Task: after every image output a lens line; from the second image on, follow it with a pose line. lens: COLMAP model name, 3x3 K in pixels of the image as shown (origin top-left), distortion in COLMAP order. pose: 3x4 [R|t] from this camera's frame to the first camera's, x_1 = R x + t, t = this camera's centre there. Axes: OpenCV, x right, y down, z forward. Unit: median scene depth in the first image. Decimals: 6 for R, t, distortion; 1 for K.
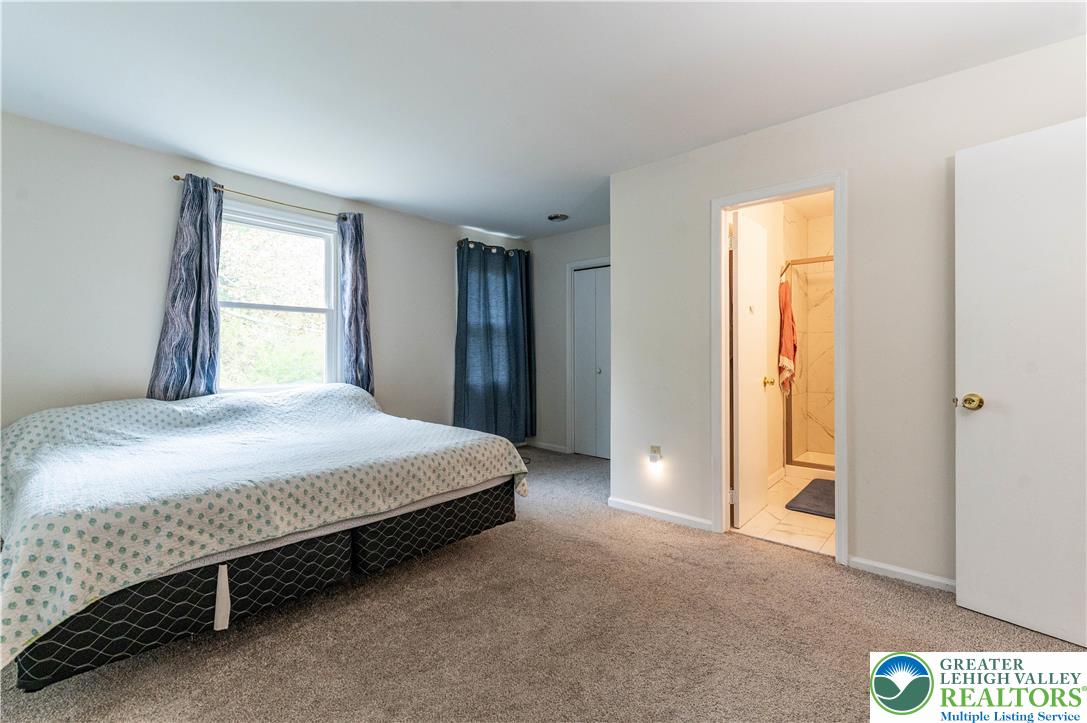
lens RADIAL K [[468.5, 0, 549.6], [0, 468.5, 359.1], [0, 0, 1]] dist [-0.001067, 0.001323]
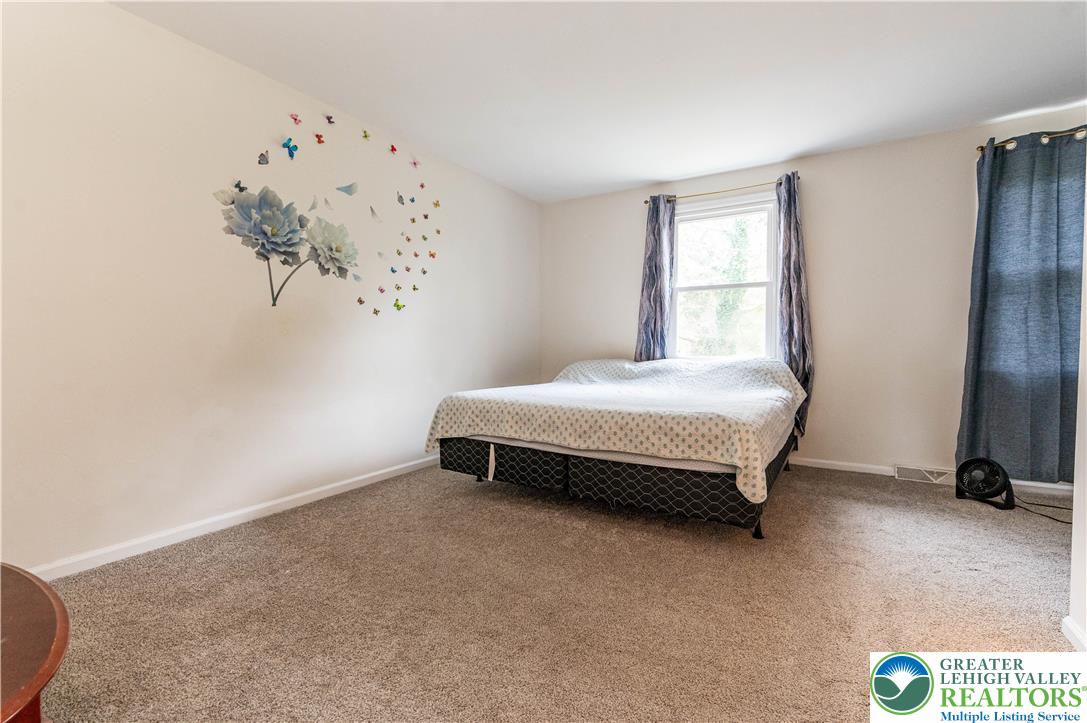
lens RADIAL K [[468.5, 0, 553.3], [0, 468.5, 359.9], [0, 0, 1]] dist [-0.001067, 0.001323]
pose [[0.187330, 0.033167, -0.981737, 0.647753], [-0.008831, 0.999446, 0.032080, 0.047337], [0.982257, 0.002660, 0.187519, 0.571732]]
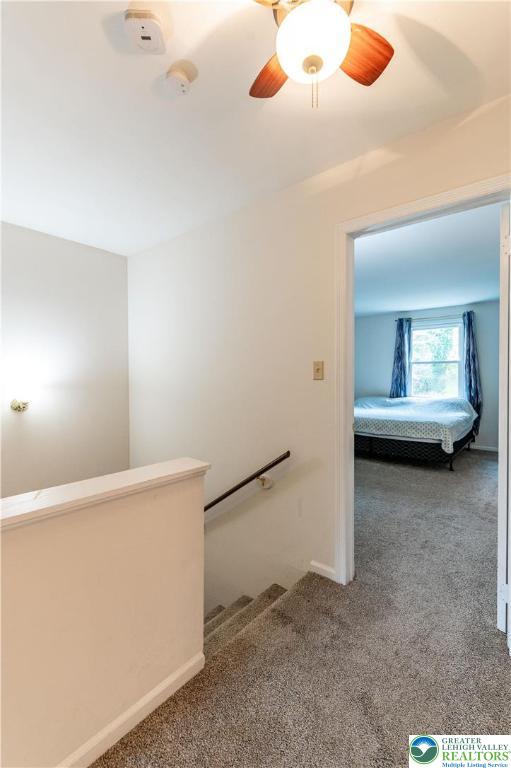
lens RADIAL K [[331.0, 0, 258.1], [0, 331.0, 381.8], [0, 0, 1]] dist [-0.001067, 0.001323]
pose [[0.041229, 0.013640, -0.999057, 1.461118], [-0.007919, 0.999880, 0.013324, -0.040298], [0.999118, 0.007362, 0.041332, 0.089815]]
